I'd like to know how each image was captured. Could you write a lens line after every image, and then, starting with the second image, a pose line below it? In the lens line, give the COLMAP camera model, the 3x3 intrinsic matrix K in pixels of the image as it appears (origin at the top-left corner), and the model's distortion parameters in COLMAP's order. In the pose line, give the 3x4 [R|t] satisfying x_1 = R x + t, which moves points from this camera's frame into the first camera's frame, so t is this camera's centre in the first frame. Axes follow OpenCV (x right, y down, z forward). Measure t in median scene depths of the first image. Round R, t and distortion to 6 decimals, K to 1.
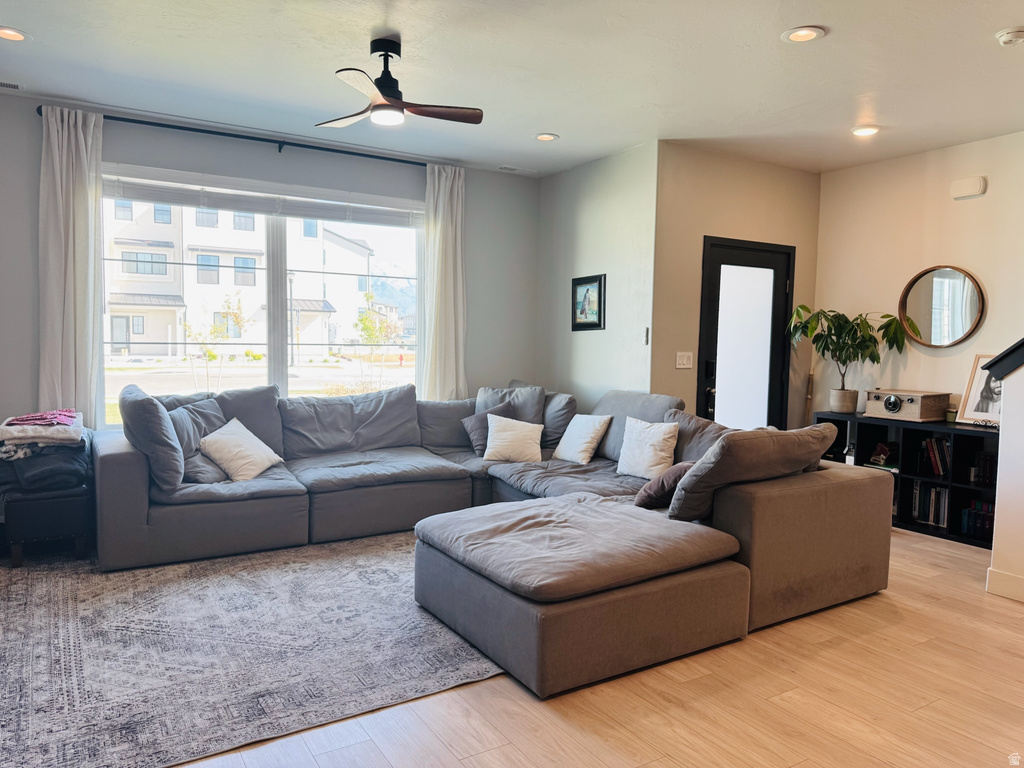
lens RADIAL K [[723.8, 0, 515.4], [0, 723.8, 381.6], [0, 0, 1]] dist [0.068274, -0.093248]
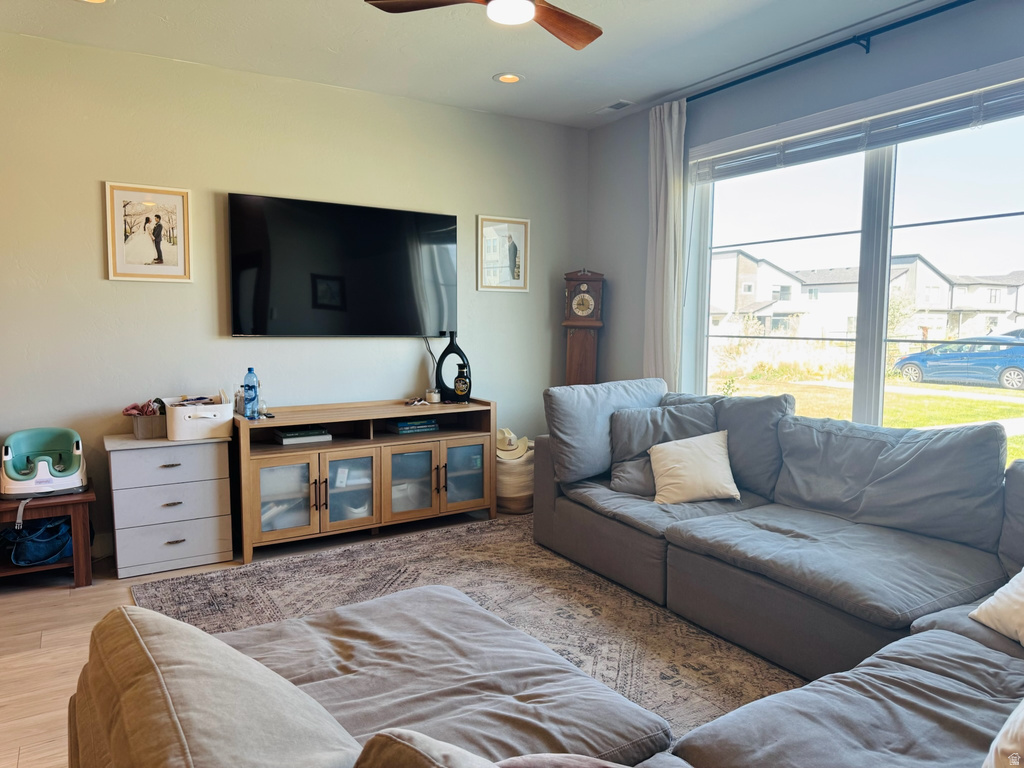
lens RADIAL K [[723.8, 0, 515.4], [0, 723.8, 381.6], [0, 0, 1]] dist [0.068274, -0.093248]
pose [[-0.025297, 0.077373, -0.996681, 0.534068], [-0.058259, 0.995192, 0.078736, -0.068267], [0.997981, 0.060057, -0.020667, 1.009580]]
